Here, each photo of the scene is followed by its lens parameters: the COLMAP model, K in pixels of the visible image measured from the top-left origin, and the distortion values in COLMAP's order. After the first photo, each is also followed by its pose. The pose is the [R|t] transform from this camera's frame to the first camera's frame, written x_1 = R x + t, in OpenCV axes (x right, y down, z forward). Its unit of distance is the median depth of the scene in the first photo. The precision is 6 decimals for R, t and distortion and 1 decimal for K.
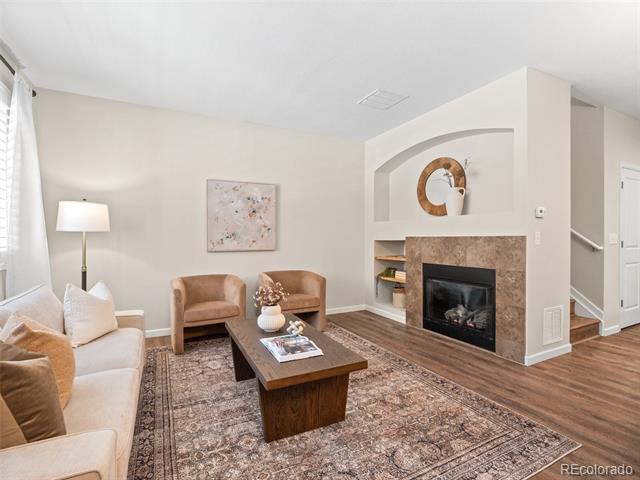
lens RADIAL K [[314.0, 0, 317.8], [0, 314.0, 237.0], [0, 0, 1]] dist [-0.016433, 0.001460]
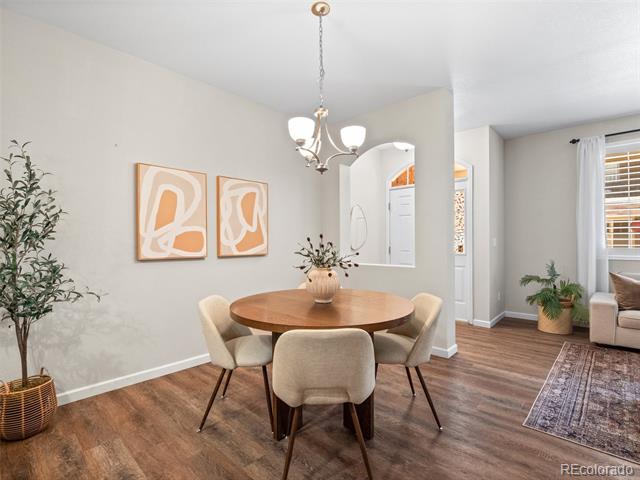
lens RADIAL K [[314.0, 0, 317.8], [0, 314.0, 237.0], [0, 0, 1]] dist [-0.016433, 0.001460]
pose [[-0.939935, 0.003848, -0.341332, 1.148742], [0.011872, 0.999700, -0.021422, 0.004972], [0.341147, -0.024188, -0.939699, 1.080084]]
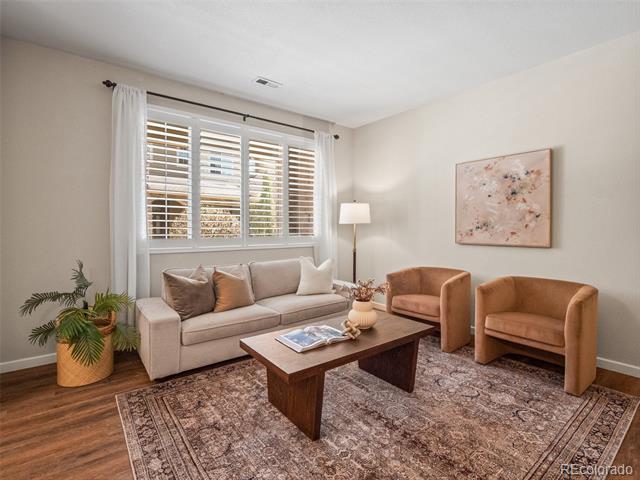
lens RADIAL K [[314.0, 0, 317.8], [0, 314.0, 237.0], [0, 0, 1]] dist [-0.016433, 0.001460]
pose [[0.189237, 0.026598, -0.981571, 0.628234], [0.002437, 0.999617, 0.027557, 0.001762], [0.981928, -0.007607, 0.189100, 0.588373]]
